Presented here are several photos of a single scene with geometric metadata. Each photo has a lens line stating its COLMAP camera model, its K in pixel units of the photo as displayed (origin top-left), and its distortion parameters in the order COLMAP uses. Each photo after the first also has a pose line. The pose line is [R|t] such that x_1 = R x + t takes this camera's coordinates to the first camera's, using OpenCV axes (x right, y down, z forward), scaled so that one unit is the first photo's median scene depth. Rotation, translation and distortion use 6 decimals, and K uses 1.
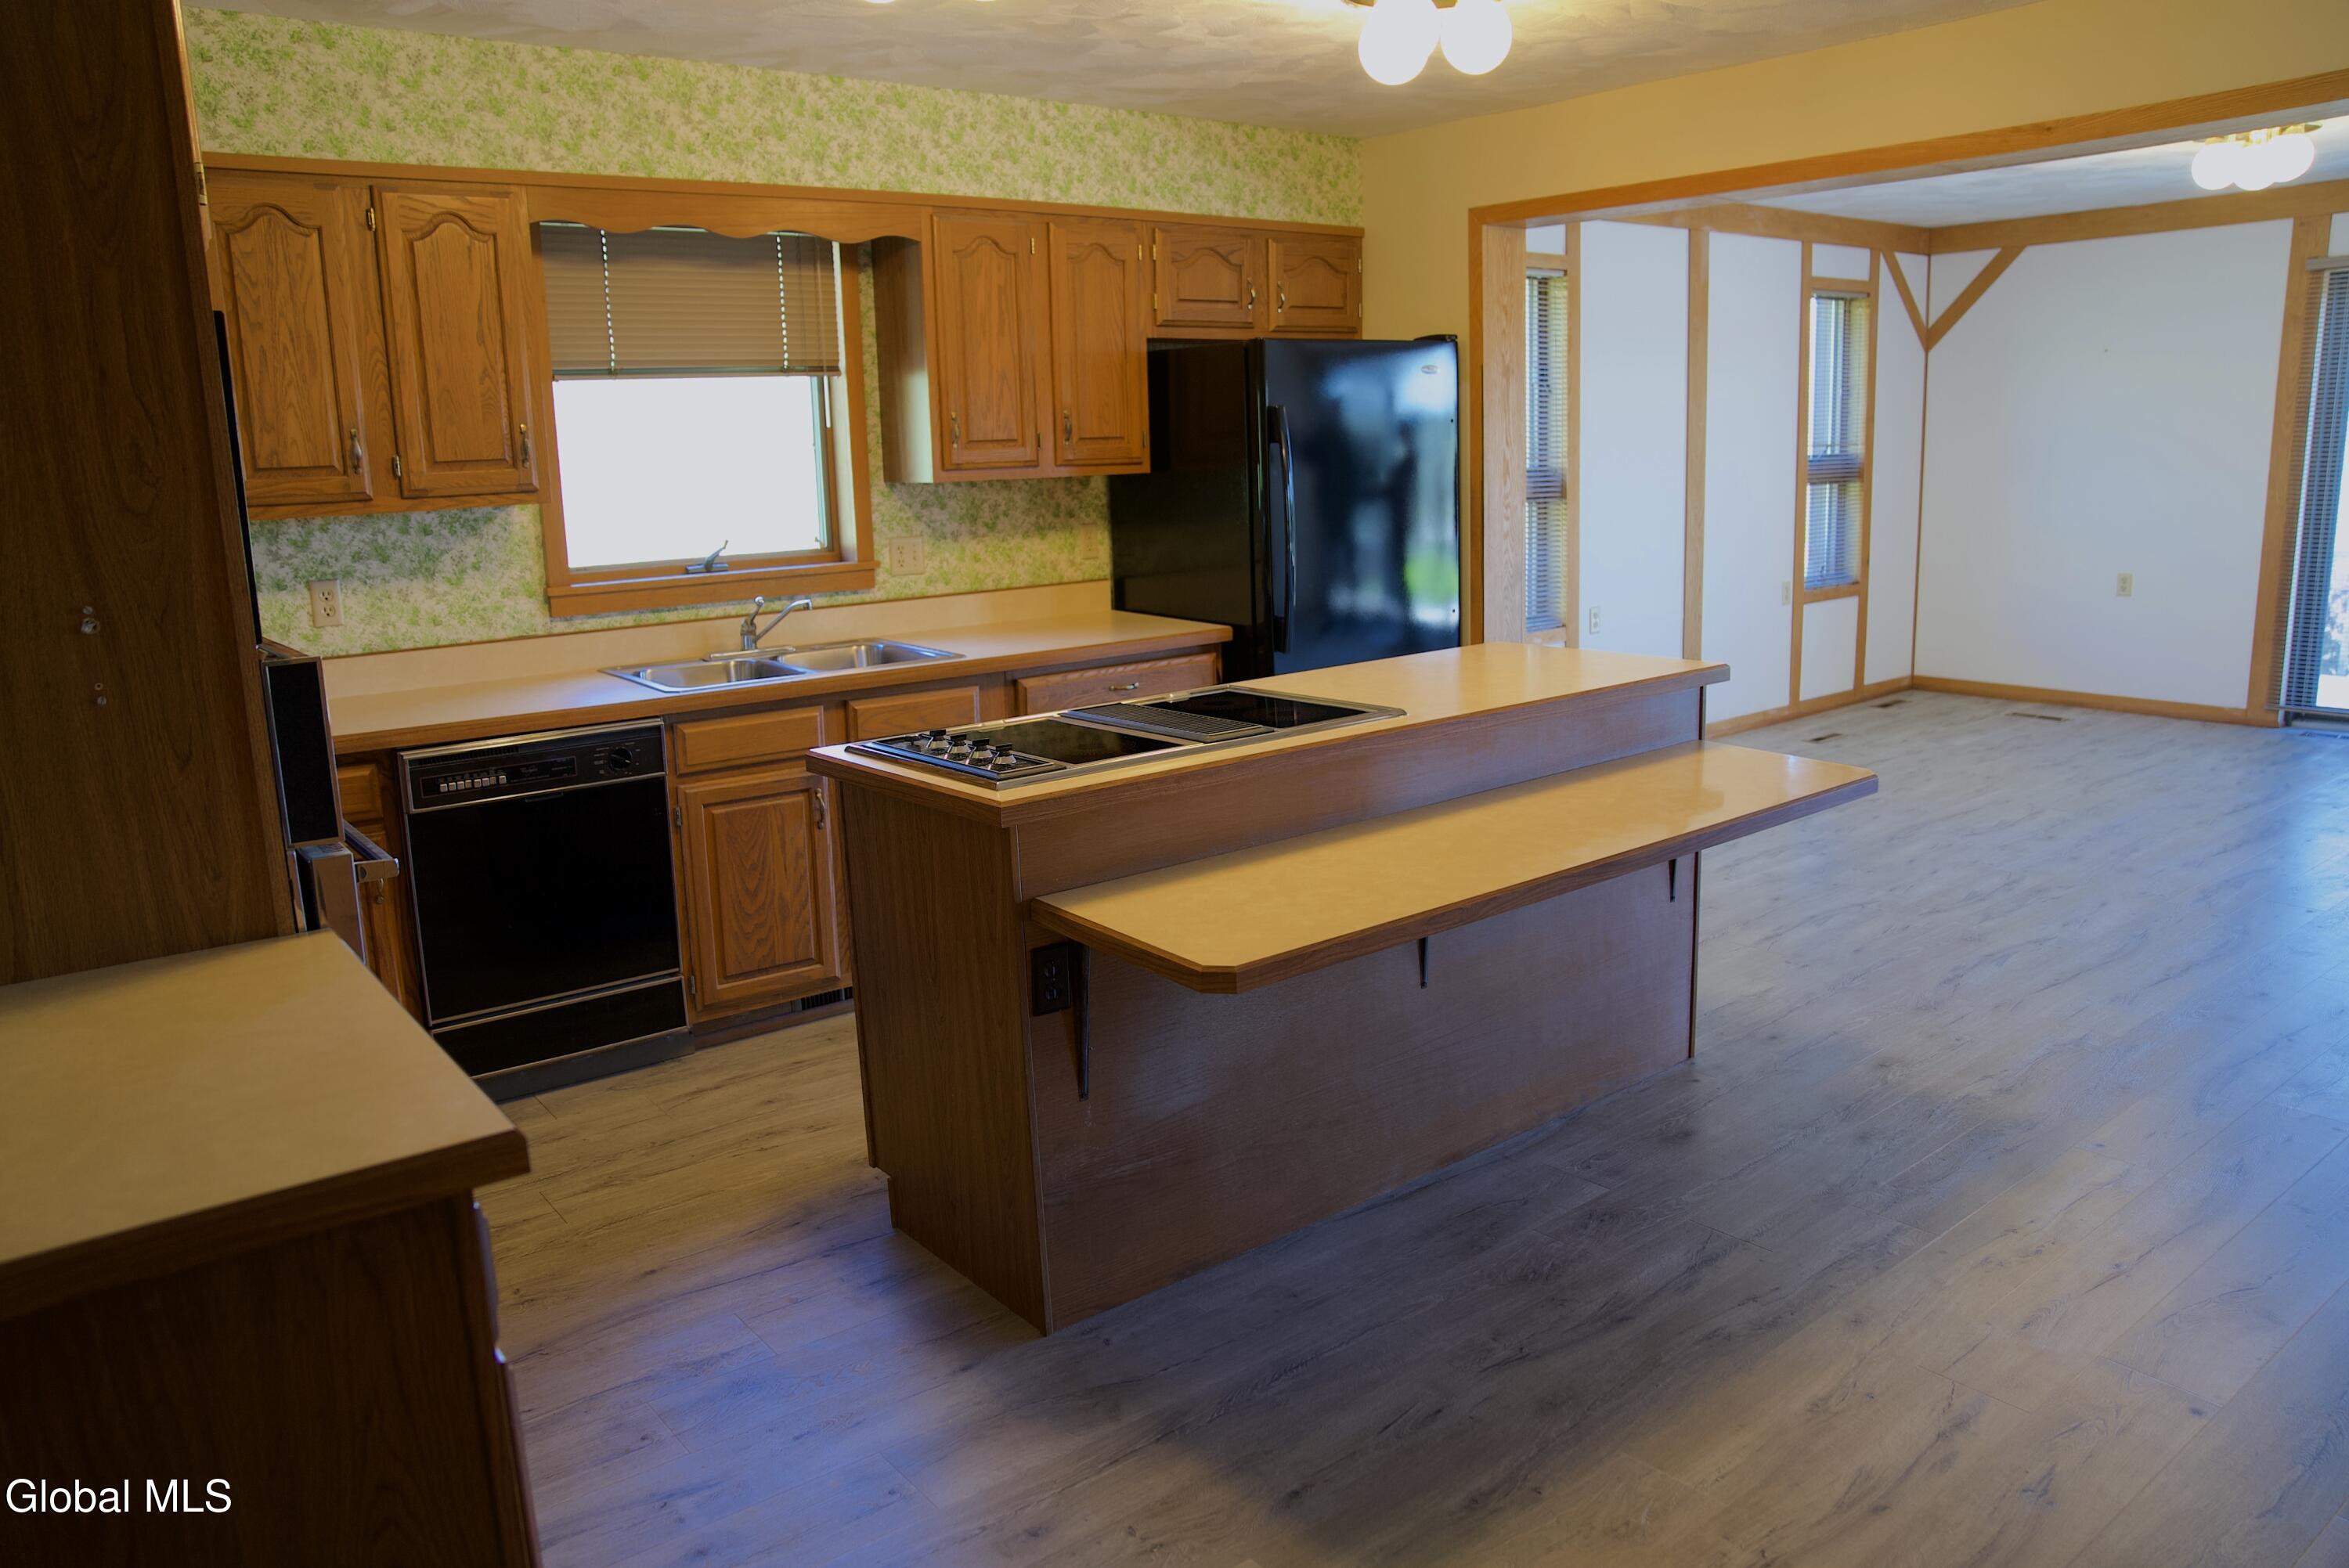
lens RADIAL K [[1630.8, 0, 1175.8], [0, 1630.8, 773.3], [0, 0, 1]] dist [-0.129366, 0.091839]
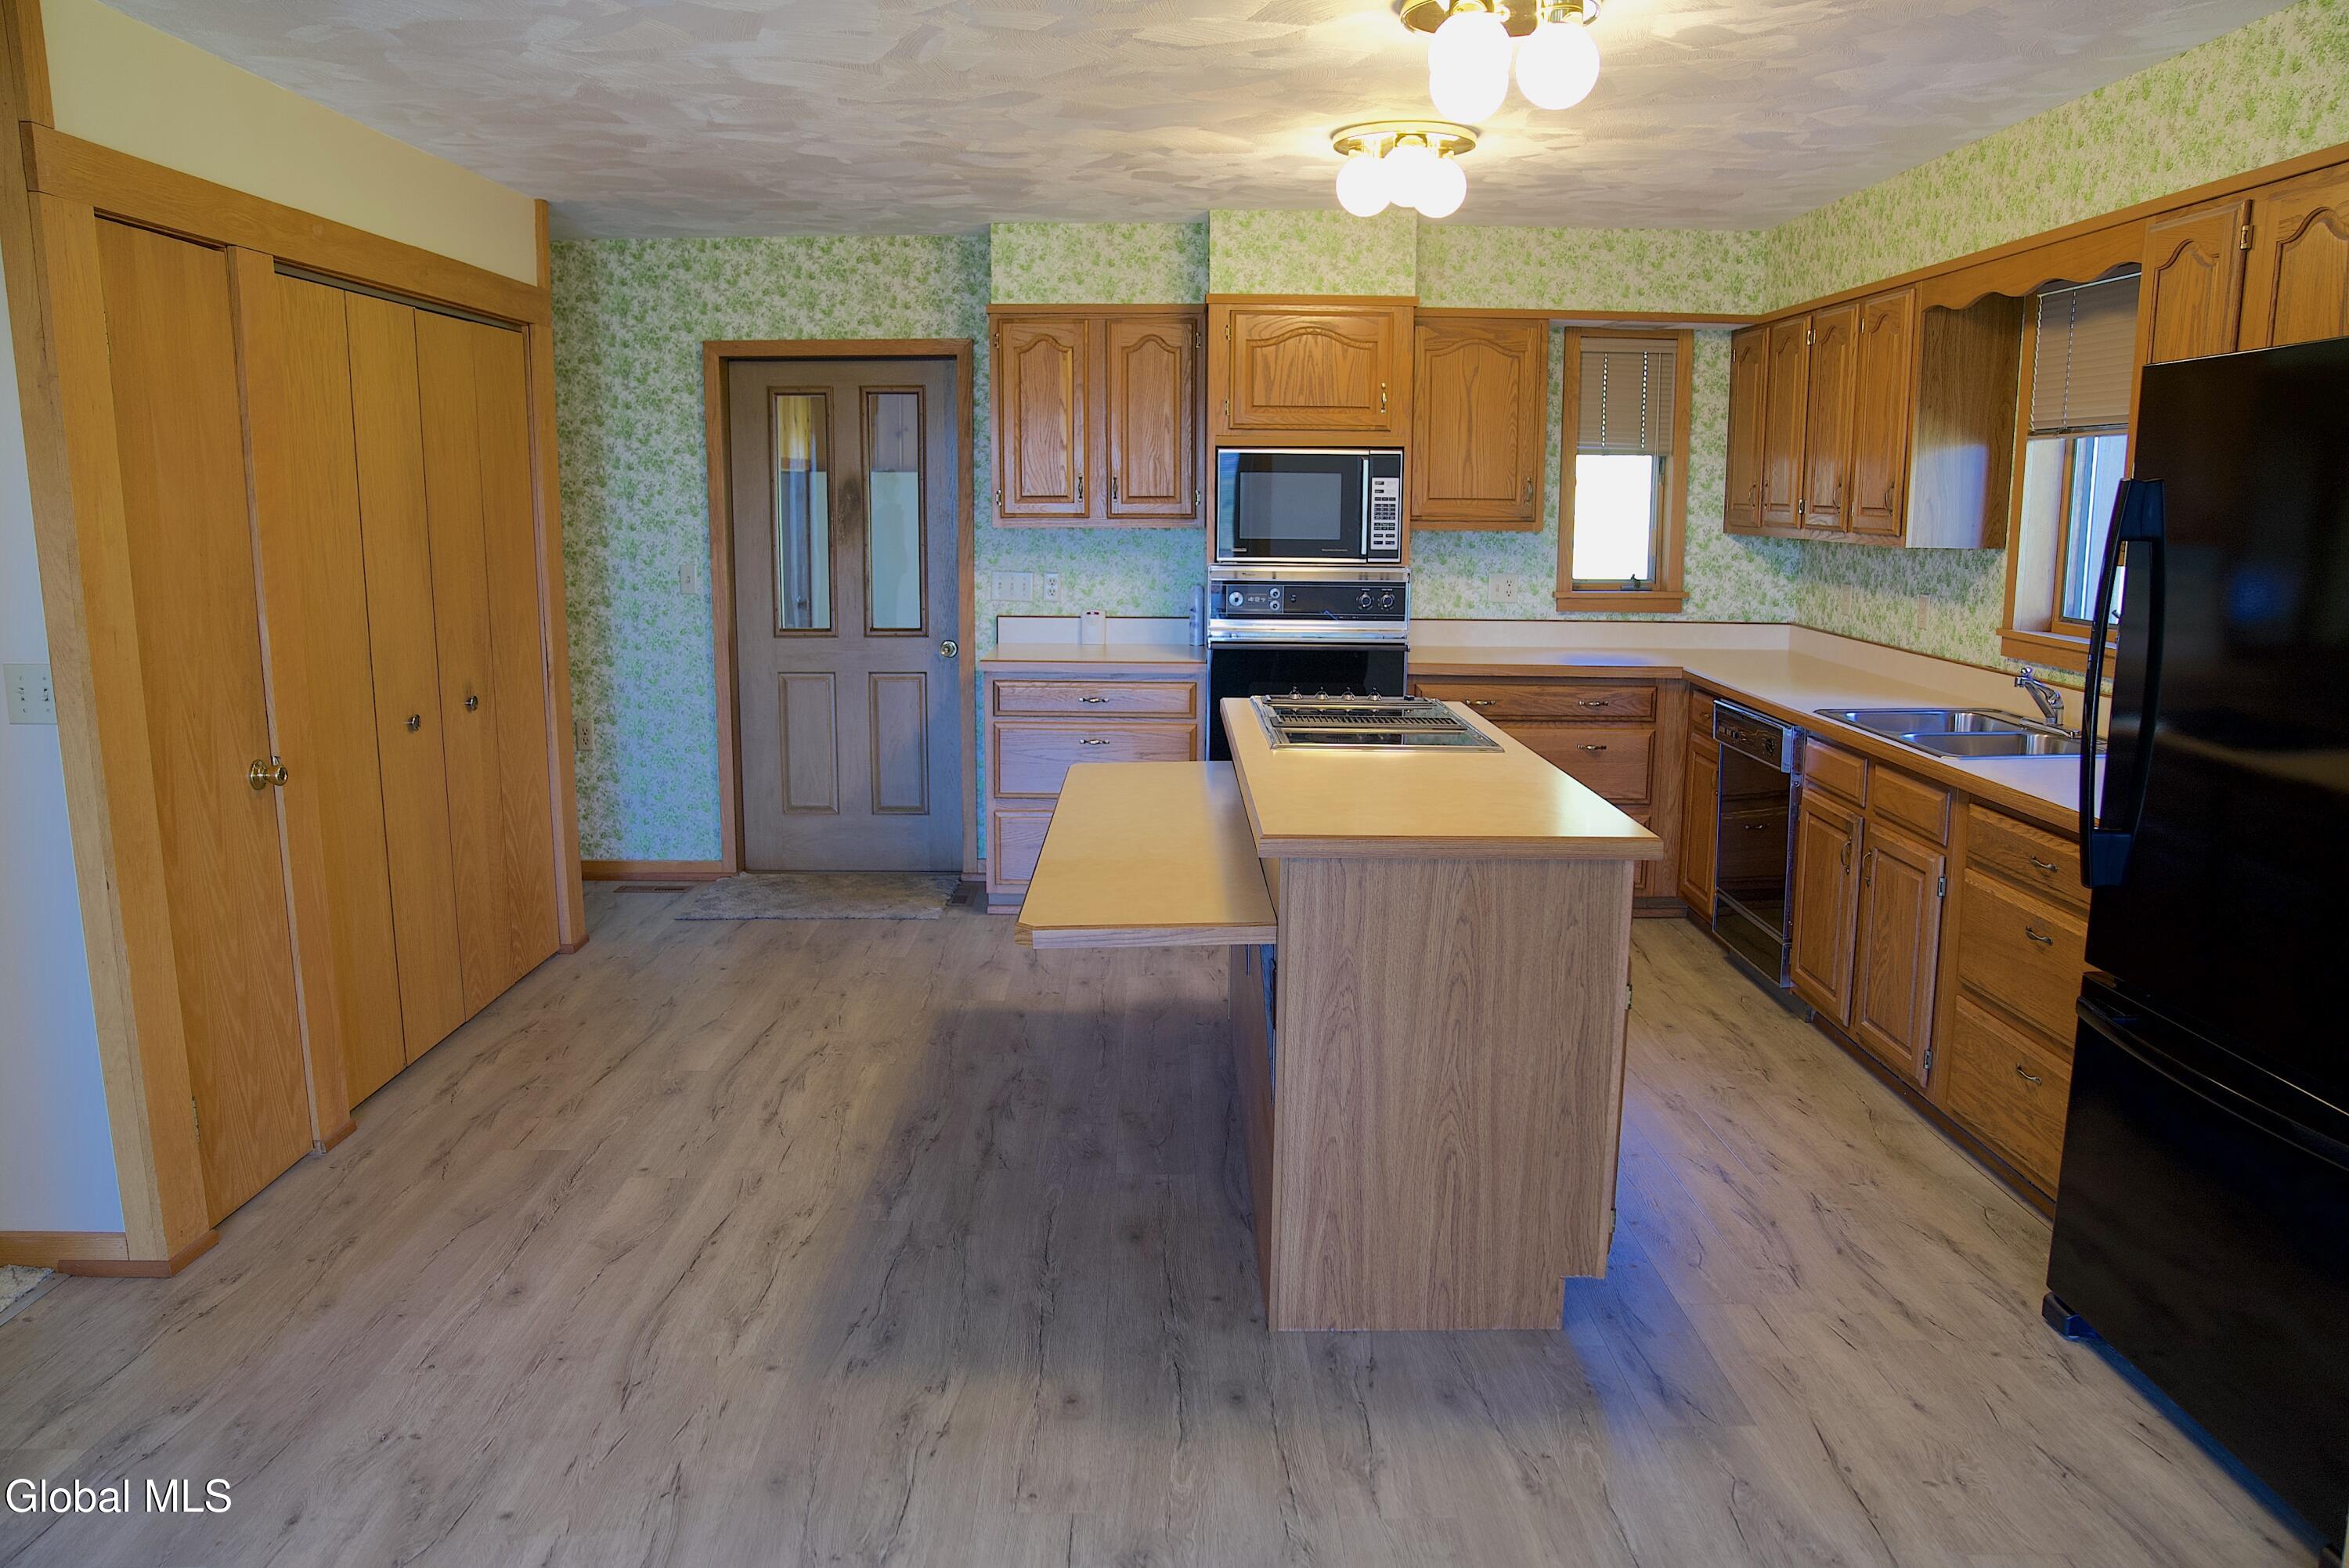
lens RADIAL K [[1630.8, 0, 1167.7], [0, 1630.8, 790.2], [0, 0, 1]] dist [-0.129366, 0.091839]
pose [[-0.613278, 0.172574, -0.770784, 0.710636], [-0.140900, 0.936286, 0.321738, -0.243715], [0.777198, 0.305919, -0.549888, 1.028211]]
